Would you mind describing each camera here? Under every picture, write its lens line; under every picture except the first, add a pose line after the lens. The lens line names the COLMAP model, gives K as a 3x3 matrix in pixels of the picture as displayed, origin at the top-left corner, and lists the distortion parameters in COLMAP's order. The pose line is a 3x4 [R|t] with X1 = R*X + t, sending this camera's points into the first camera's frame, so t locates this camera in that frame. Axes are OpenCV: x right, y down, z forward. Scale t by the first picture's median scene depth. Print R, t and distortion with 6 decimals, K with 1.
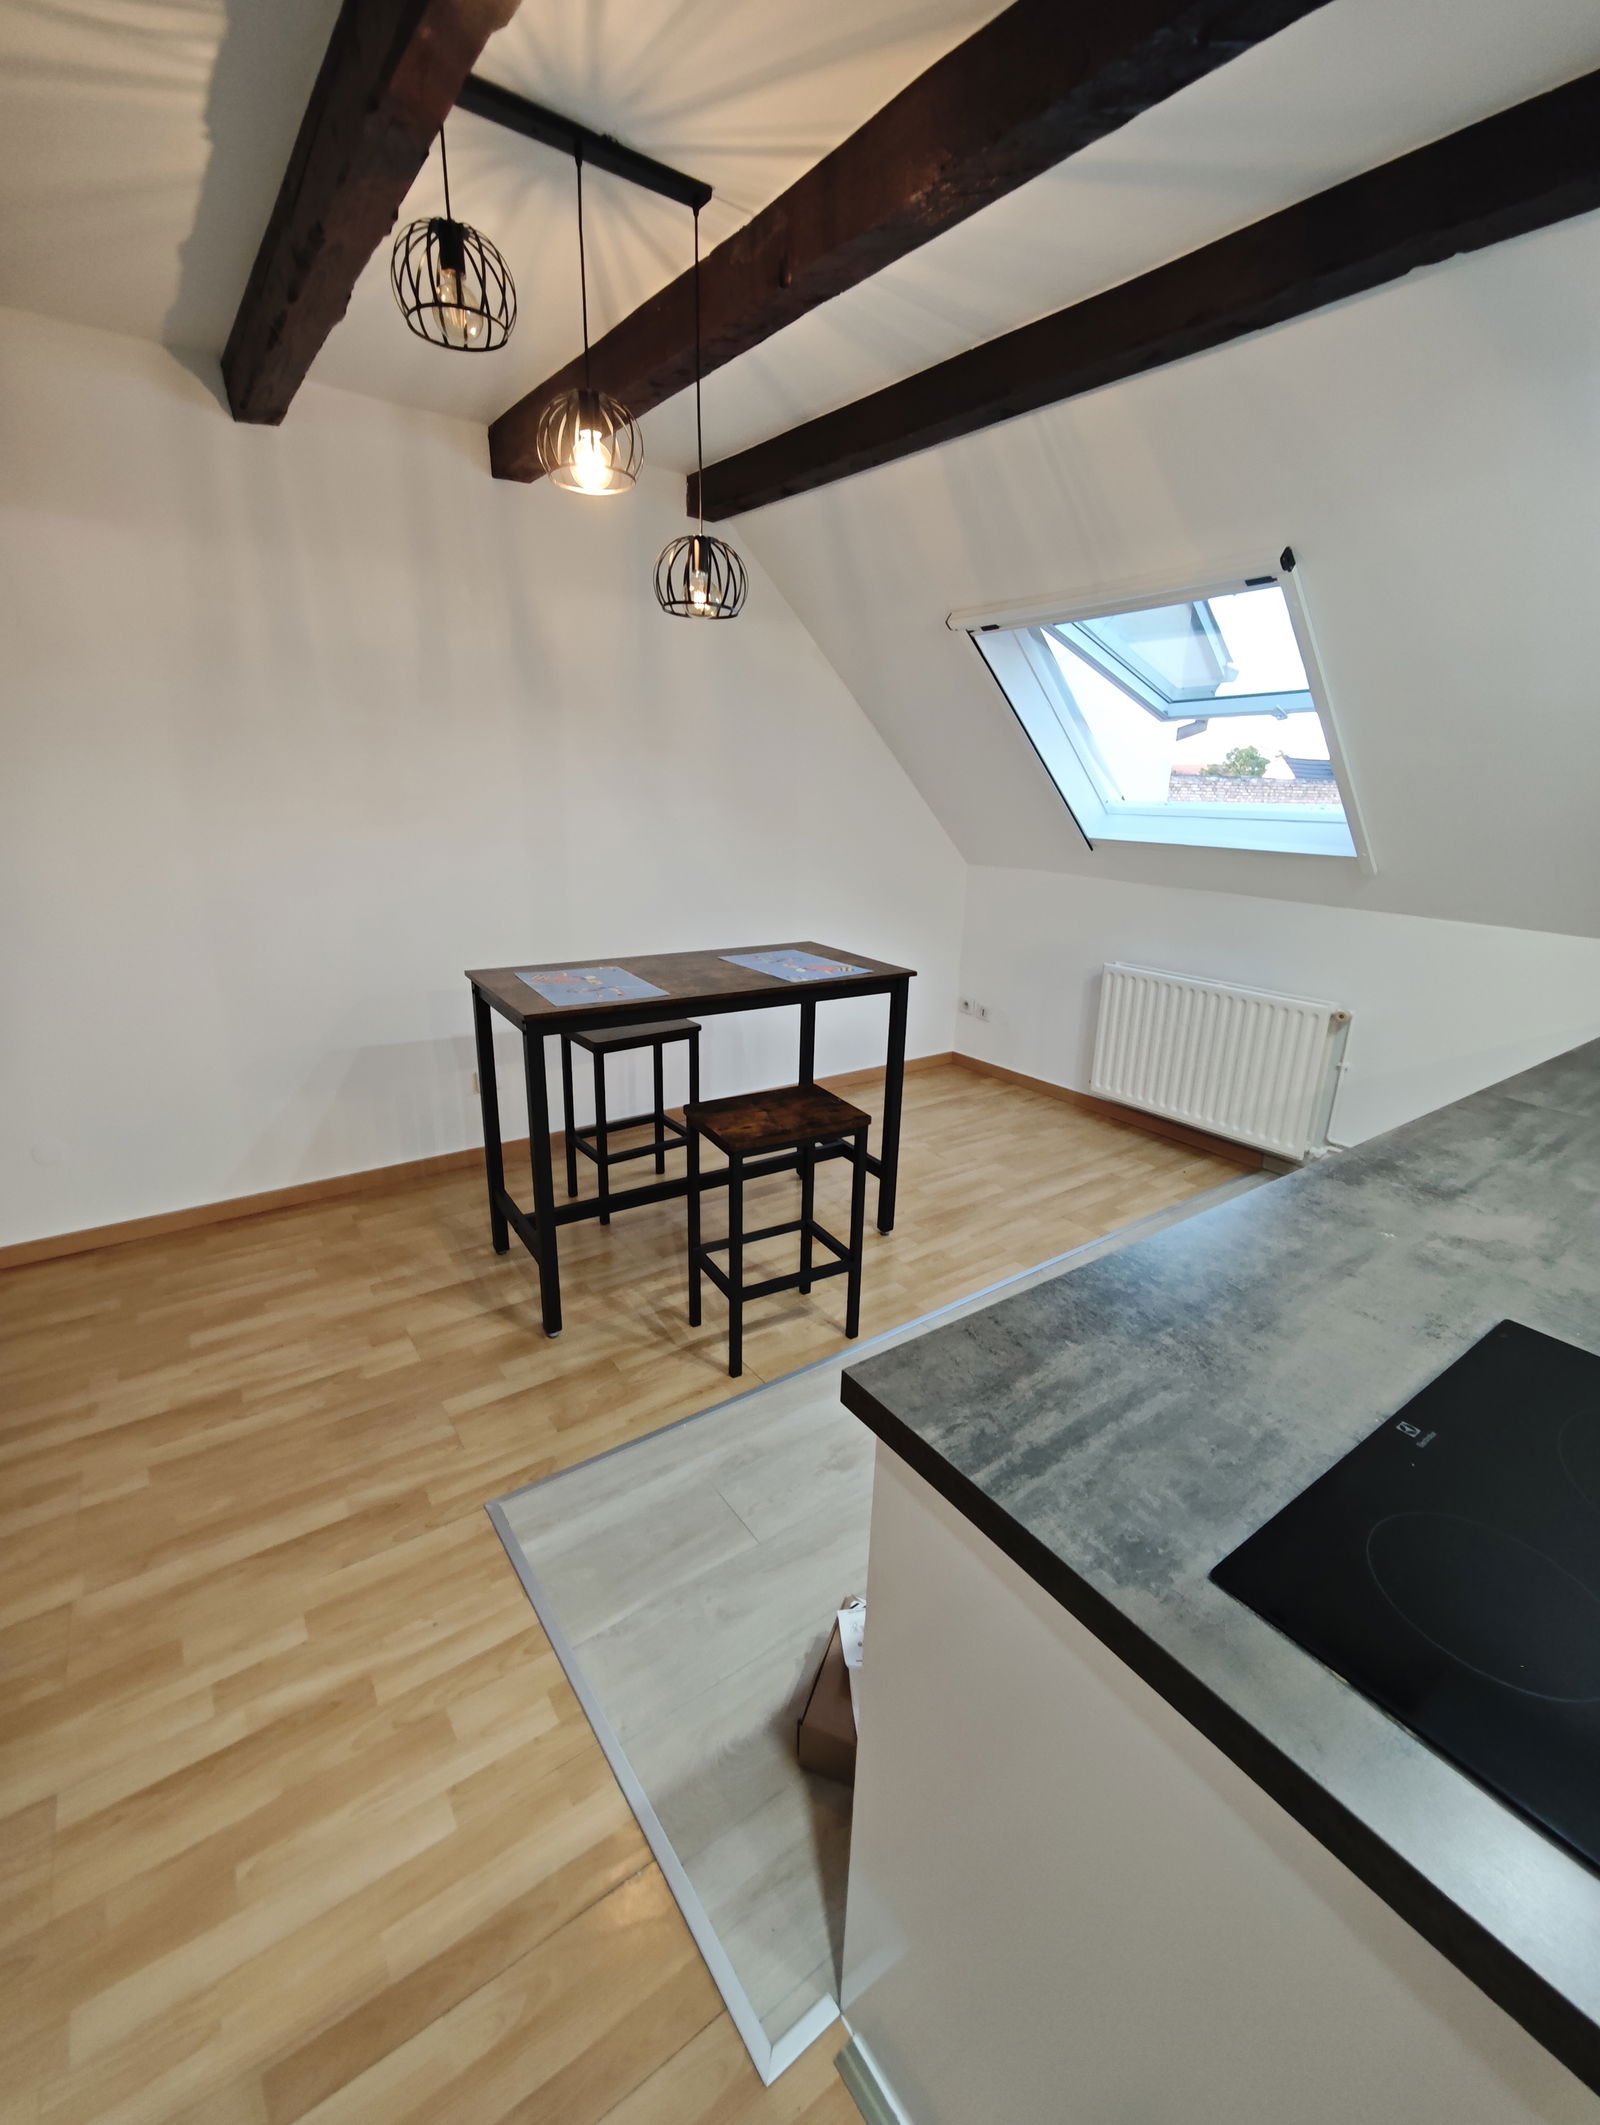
lens RADIAL K [[903.3, 0, 807.1], [0, 903.3, 1053.6], [0, 0, 1]] dist [-0.003361, 0.003899]
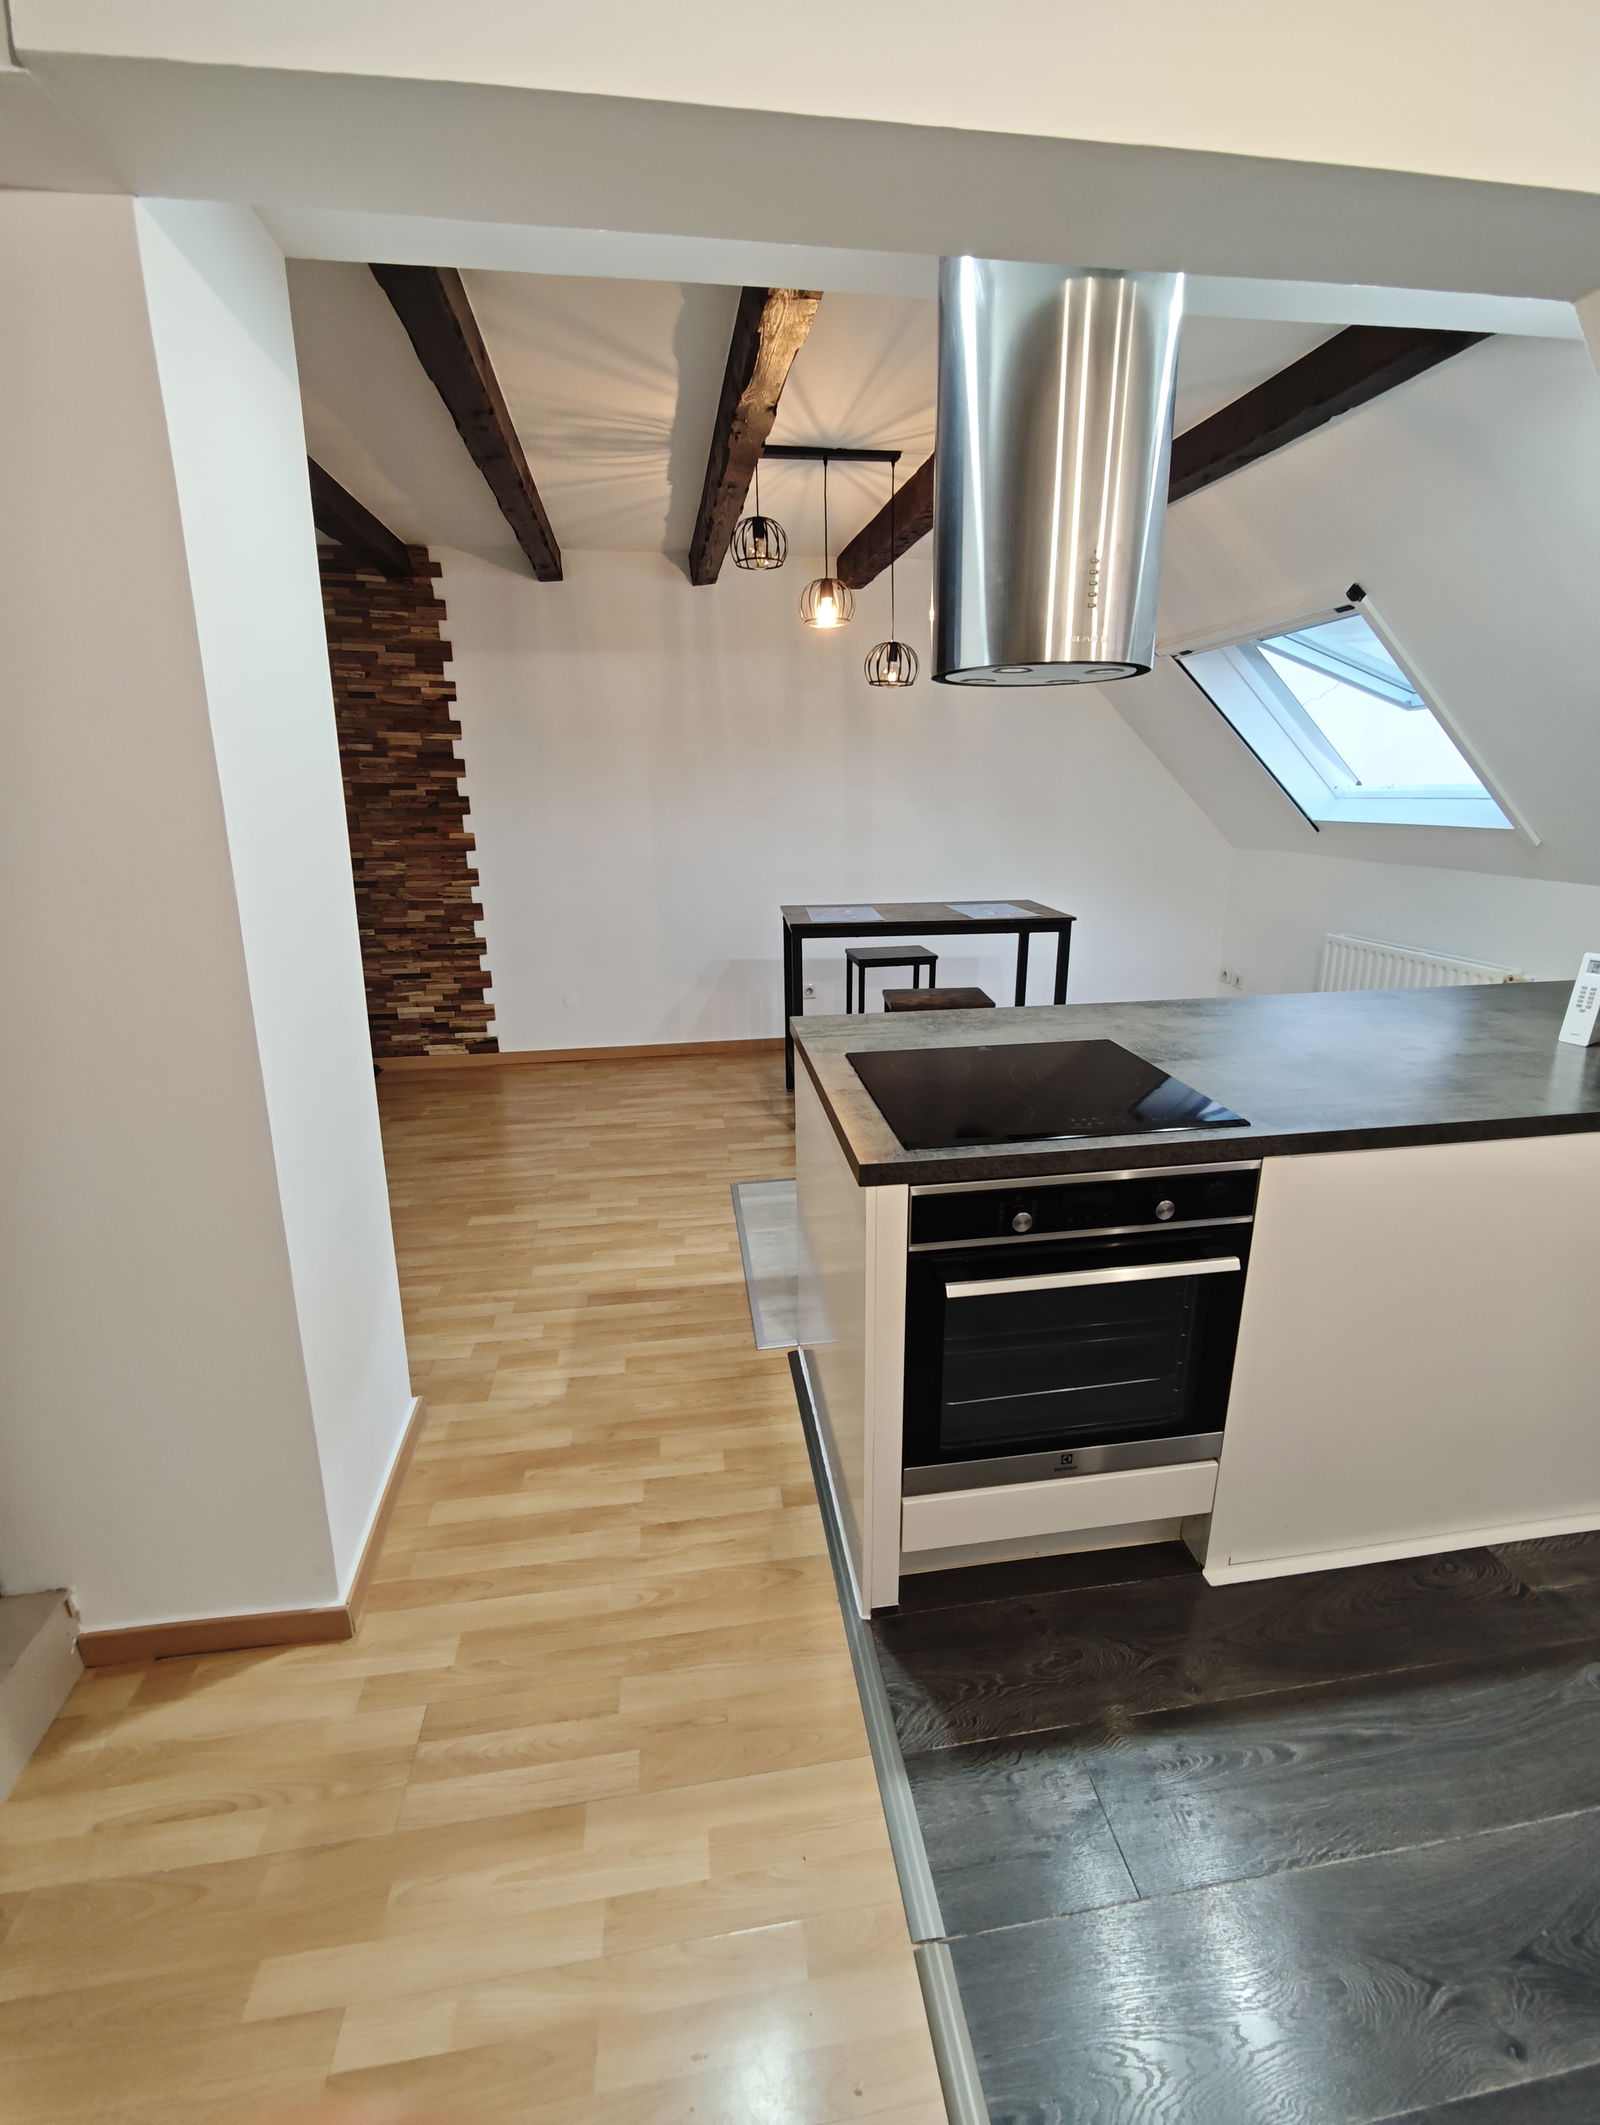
lens RADIAL K [[903.3, 0, 807.1], [0, 903.3, 1053.6], [0, 0, 1]] dist [-0.003361, 0.003899]
pose [[0.887591, 0.096772, -0.450353, 0.468244], [-0.099680, 0.994869, 0.017321, 0.154968], [0.449718, 0.029517, 0.892683, -0.463057]]
